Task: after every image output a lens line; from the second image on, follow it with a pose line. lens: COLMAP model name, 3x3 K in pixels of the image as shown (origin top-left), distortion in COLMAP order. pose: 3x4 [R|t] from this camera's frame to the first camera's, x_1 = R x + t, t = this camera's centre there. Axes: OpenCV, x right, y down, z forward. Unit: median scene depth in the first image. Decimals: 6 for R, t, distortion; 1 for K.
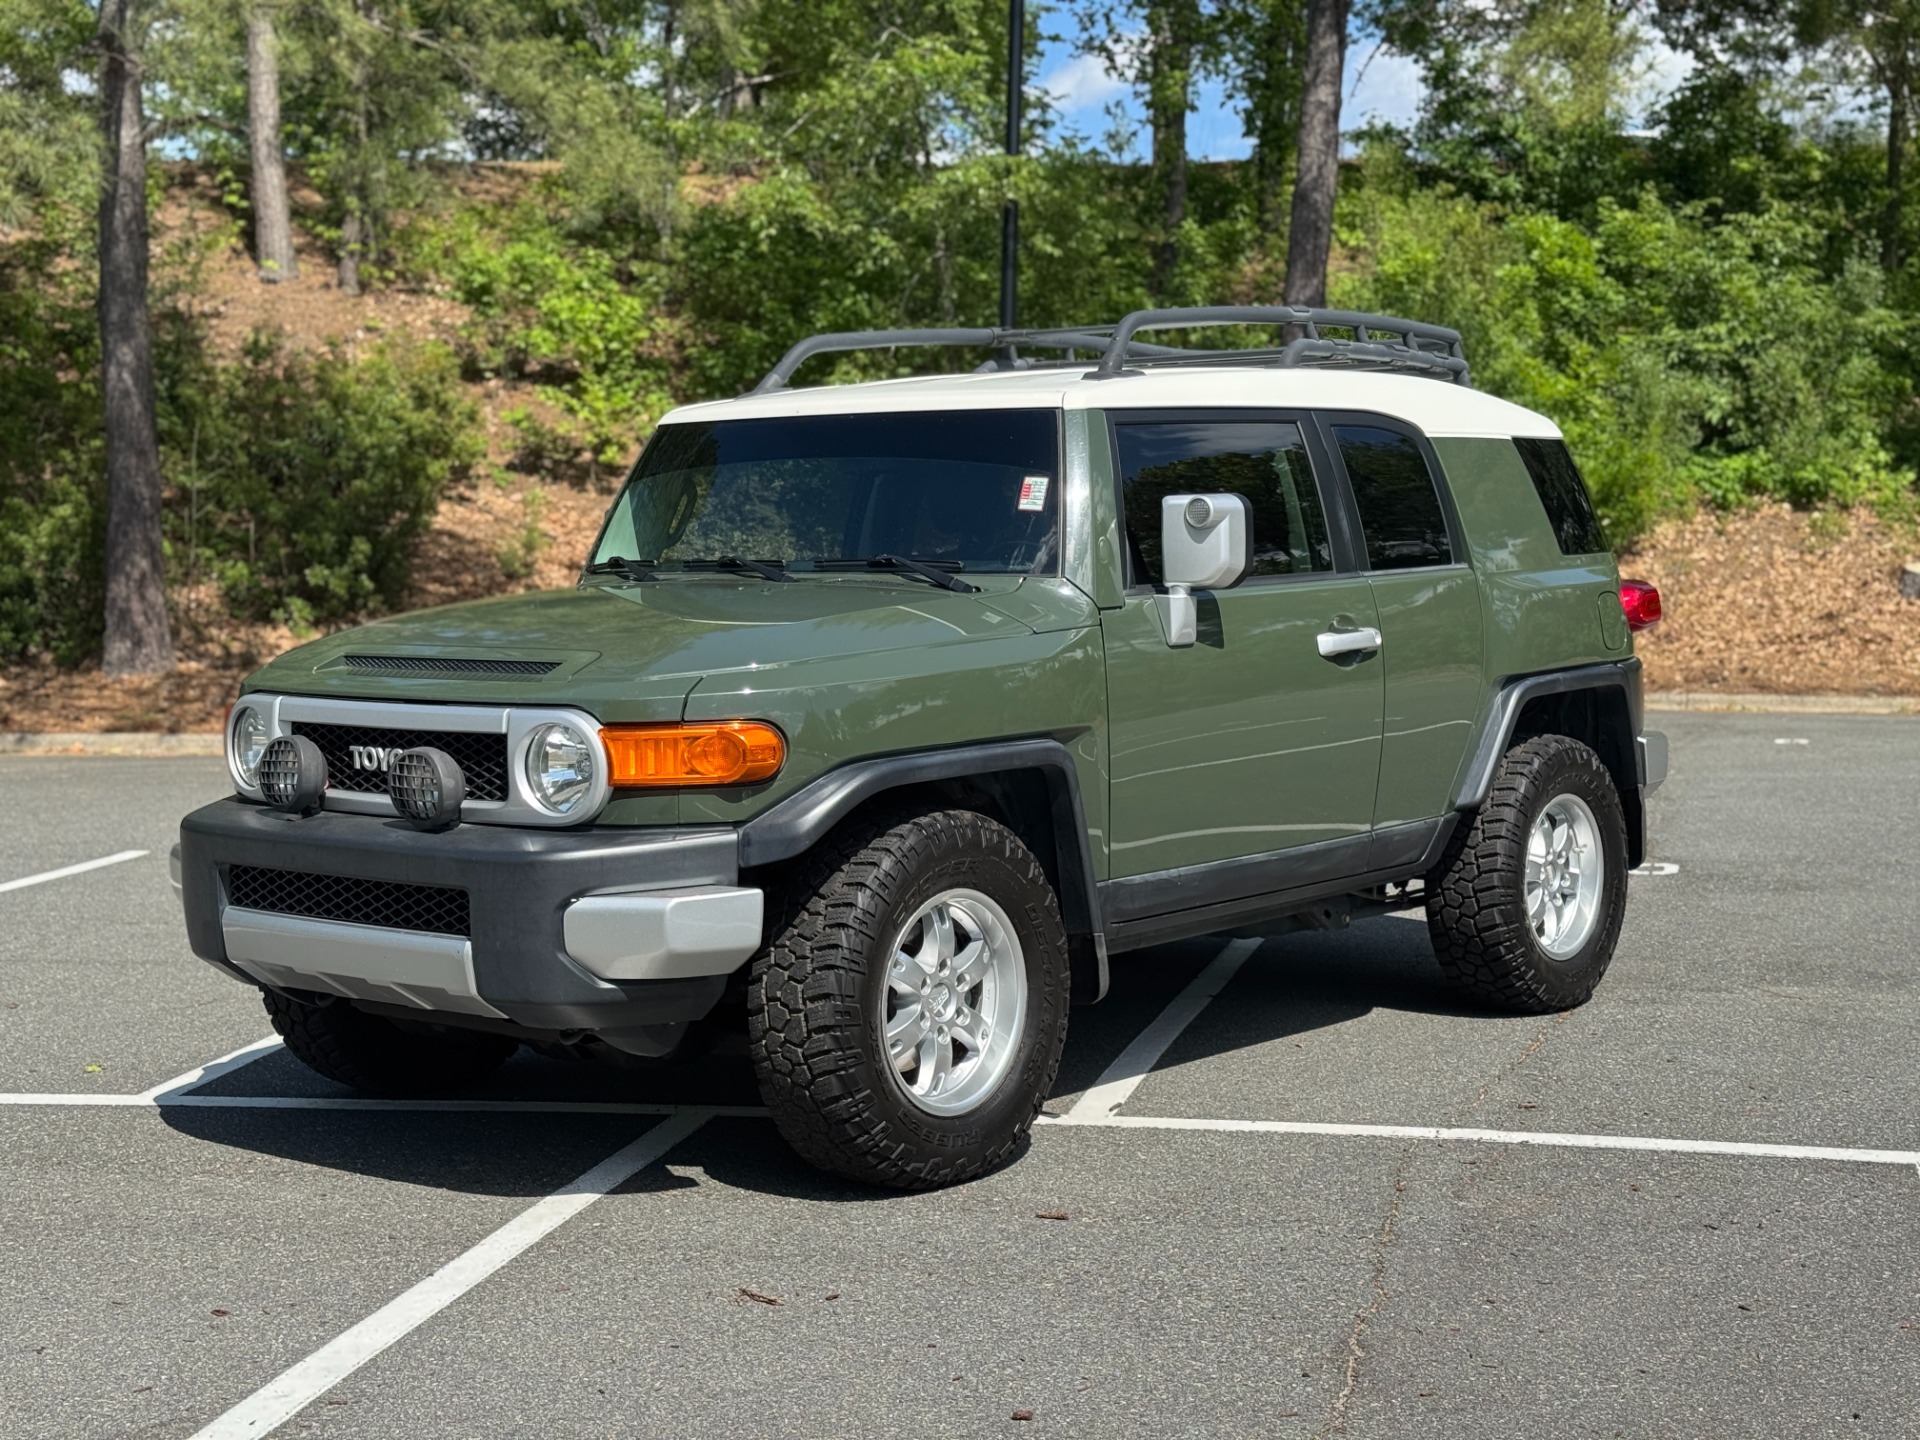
lens RADIAL K [[2705.7, 0, 932.5], [0, 2705.7, 719.1], [0, 0, 1]] dist [0.121931, 0.000000]
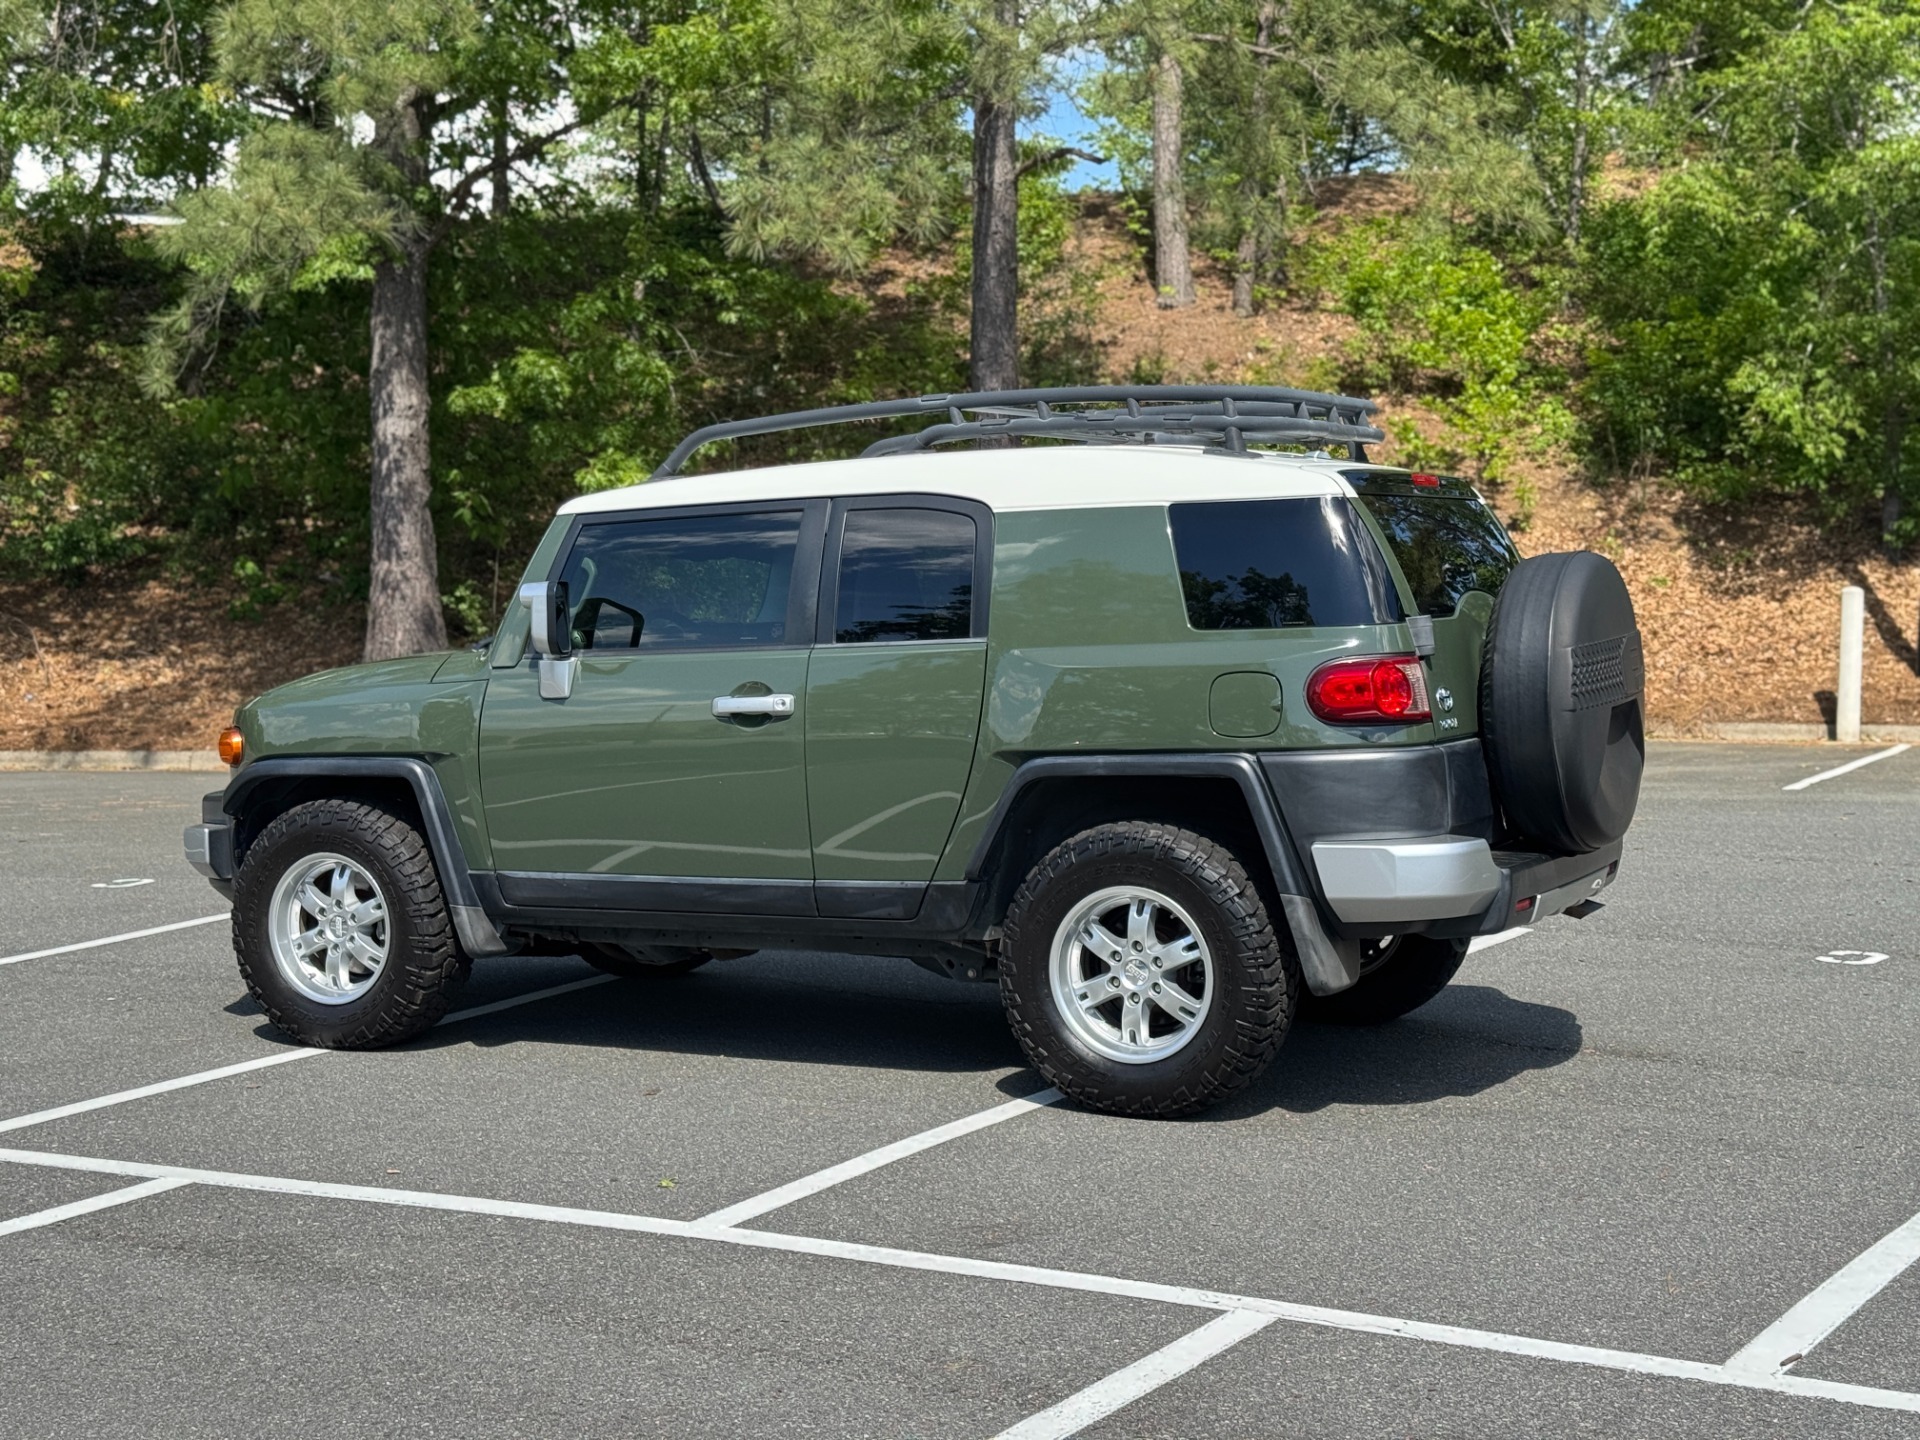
lens RADIAL K [[2705.7, 0, 921.7], [0, 2705.7, 700.4], [0, 0, 1]] dist [0.121931, 0.000000]
pose [[0.938237, 0.010891, -0.345823, 0.026642], [-0.014277, 0.999872, -0.007244, -0.009082], [0.345700, 0.011734, 0.938272, 0.045139]]
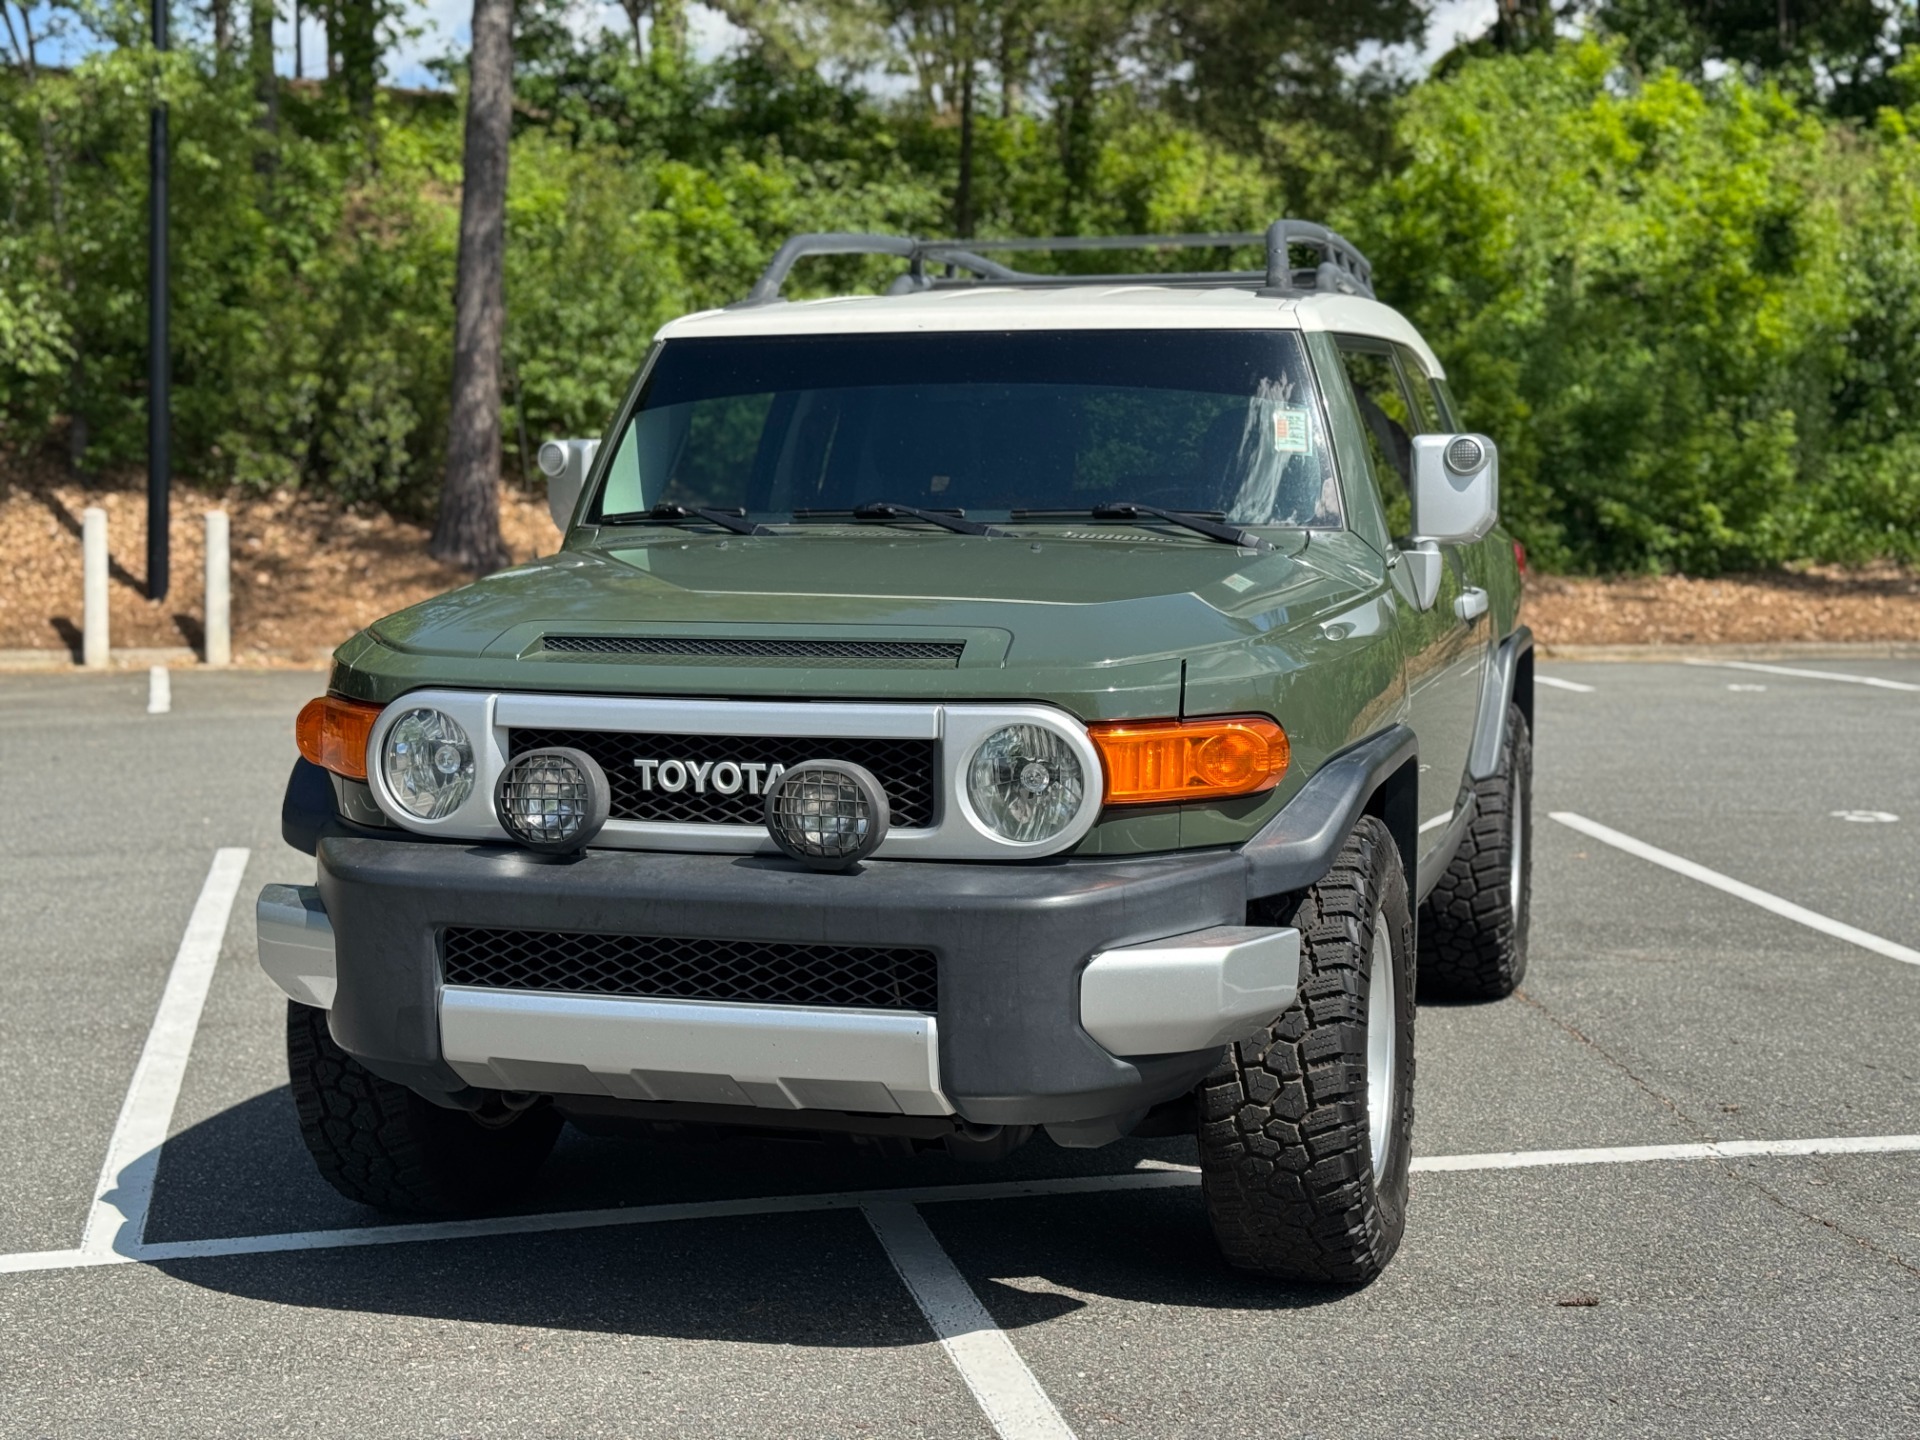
lens RADIAL K [[2705.7, 0, 966.6], [0, 2705.7, 724.8], [0, 0, 1]] dist [0.121931, 0.000000]
pose [[0.914253, -0.027402, 0.404216, -0.098565], [0.019332, 0.999524, 0.024032, -0.003576], [-0.404683, -0.014157, 0.914348, 0.067389]]
